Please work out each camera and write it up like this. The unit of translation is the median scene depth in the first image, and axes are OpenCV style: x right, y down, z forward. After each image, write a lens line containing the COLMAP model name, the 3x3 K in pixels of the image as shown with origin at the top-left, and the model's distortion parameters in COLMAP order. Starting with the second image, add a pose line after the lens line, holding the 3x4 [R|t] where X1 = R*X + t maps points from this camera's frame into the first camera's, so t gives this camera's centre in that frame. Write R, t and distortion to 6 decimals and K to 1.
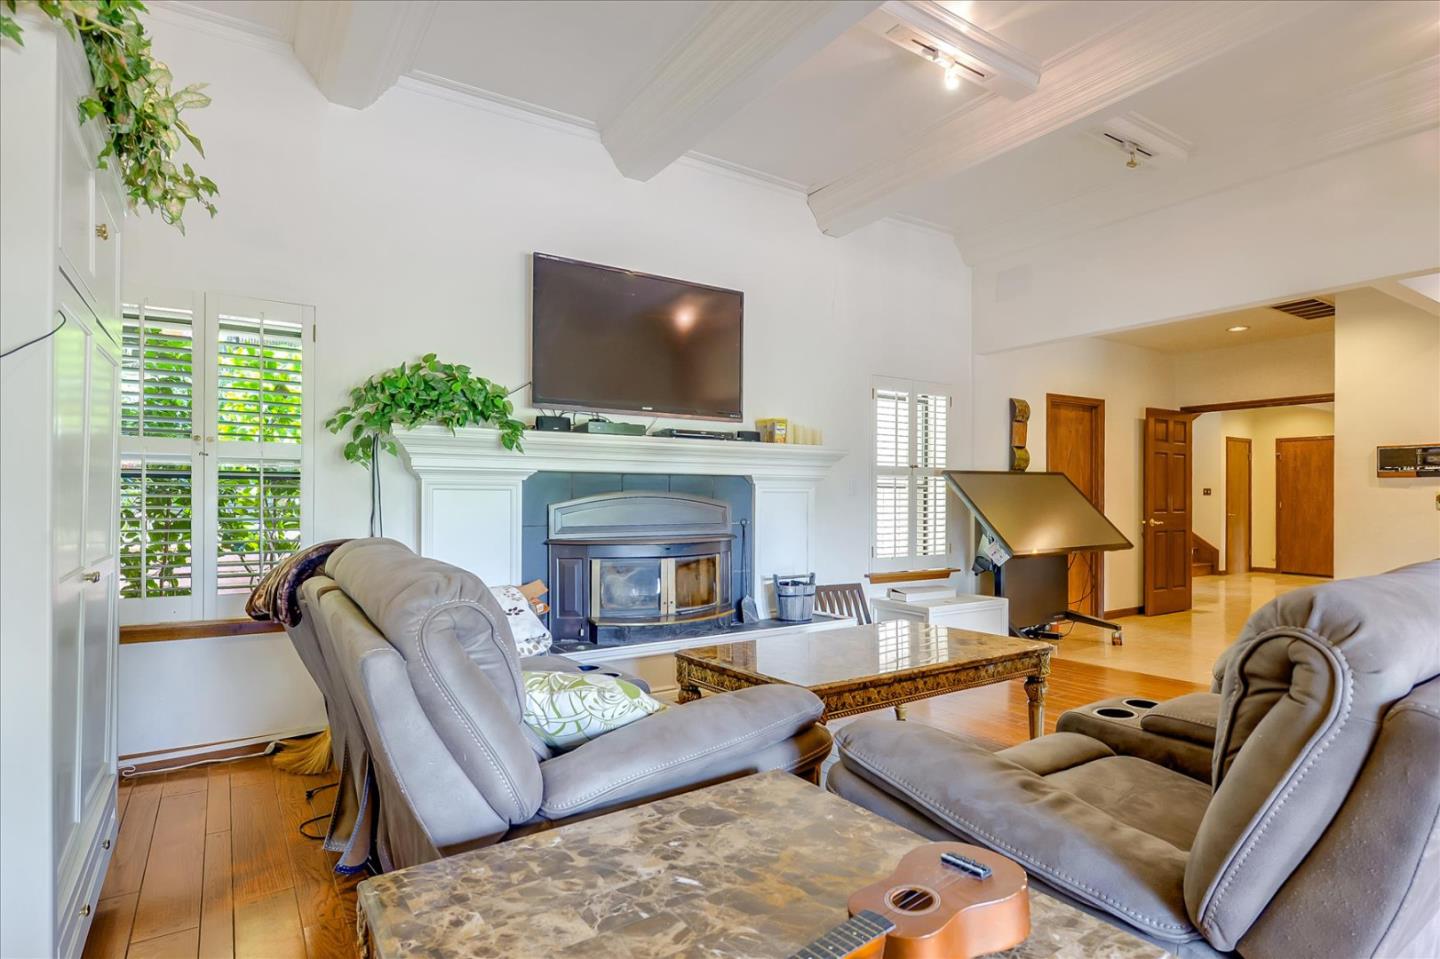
lens RADIAL K [[754.9, 0, 727.3], [0, 754.9, 496.9], [0, 0, 1]] dist [-0.012383, -0.000383]
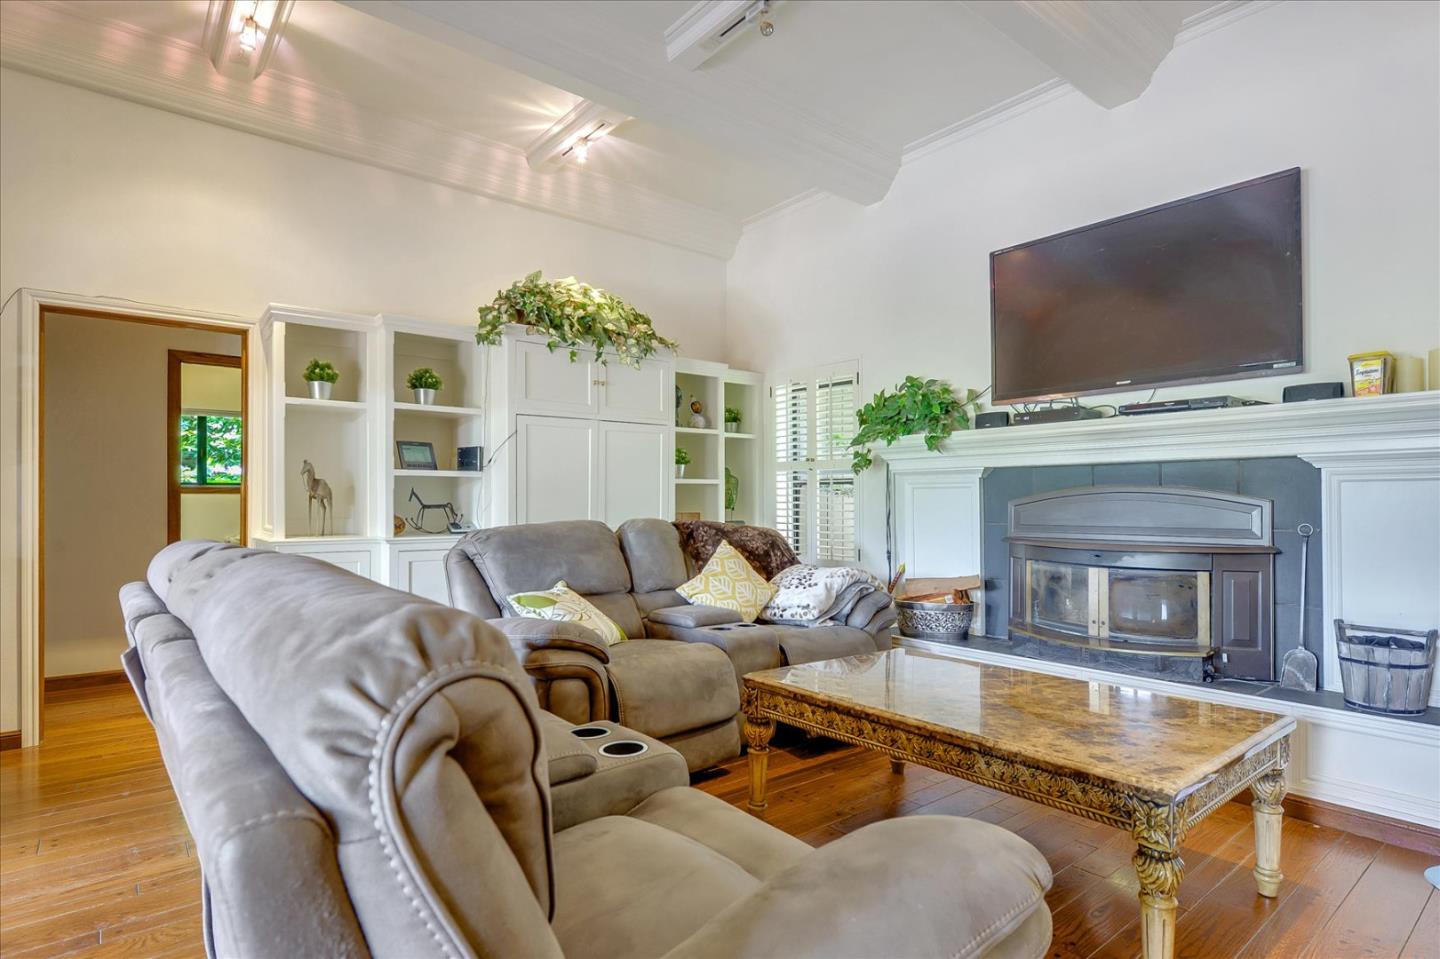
lens RADIAL K [[754.9, 0, 727.3], [0, 754.9, 496.9], [0, 0, 1]] dist [-0.012383, -0.000383]
pose [[0.099176, -0.008471, -0.995034, 0.677751], [0.001754, 0.999964, -0.008338, 0.011433], [0.995068, -0.000919, 0.099188, 0.521704]]
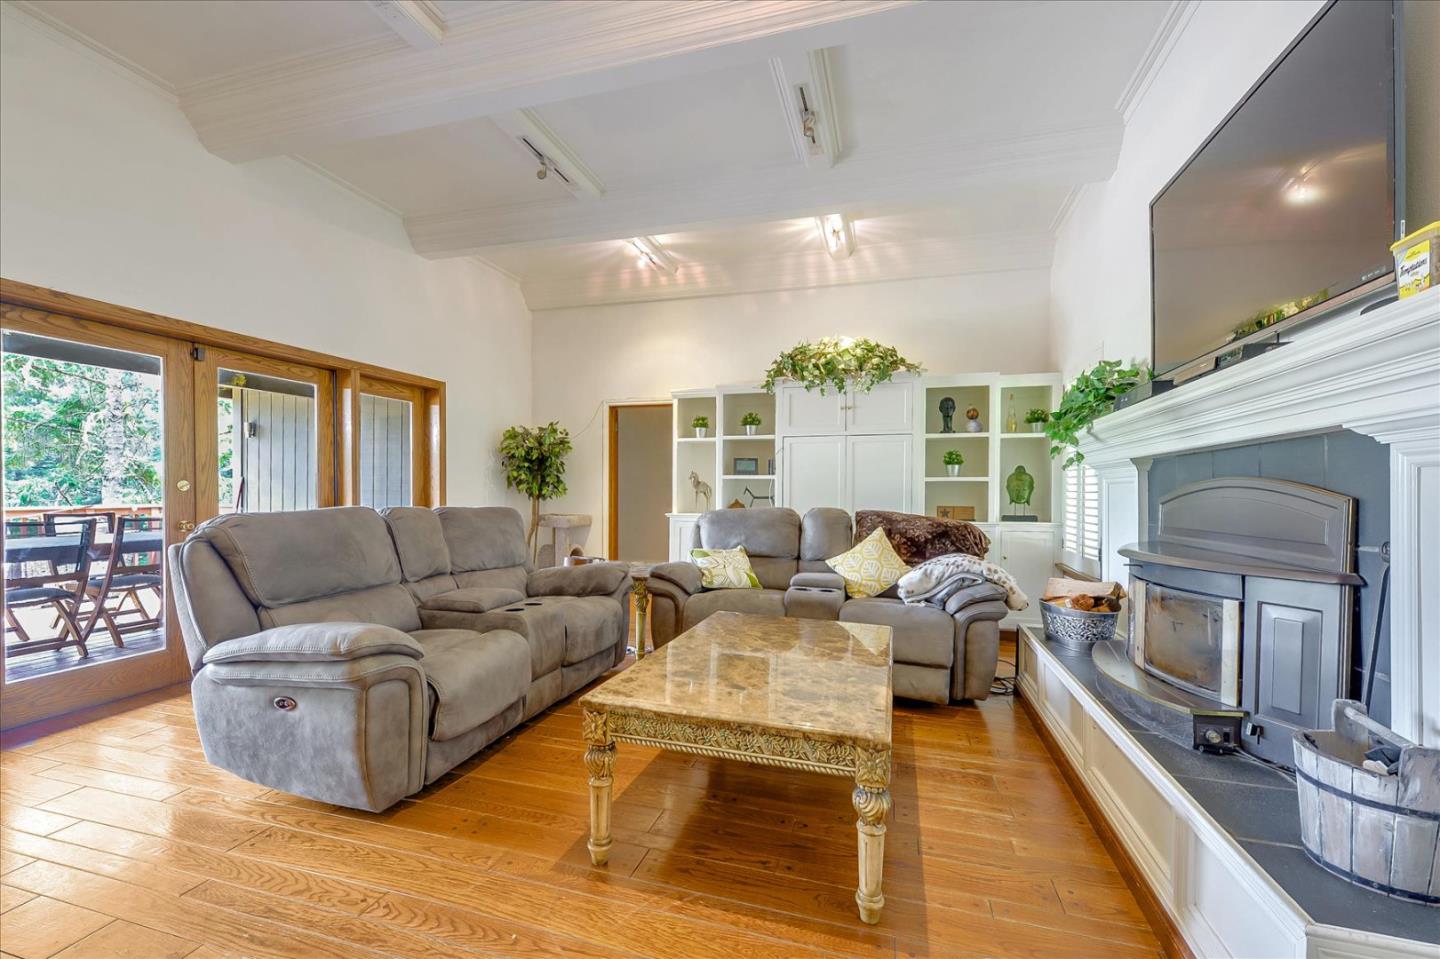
lens RADIAL K [[603.9, 0, 721.7], [0, 603.9, 490.9], [0, 0, 1]] dist [-0.004477, -0.000510]
pose [[-0.774557, -0.011957, -0.632392, 0.524657], [-0.009851, 0.999928, -0.006840, 0.010658], [0.632428, 0.000932, -0.774619, 1.164181]]
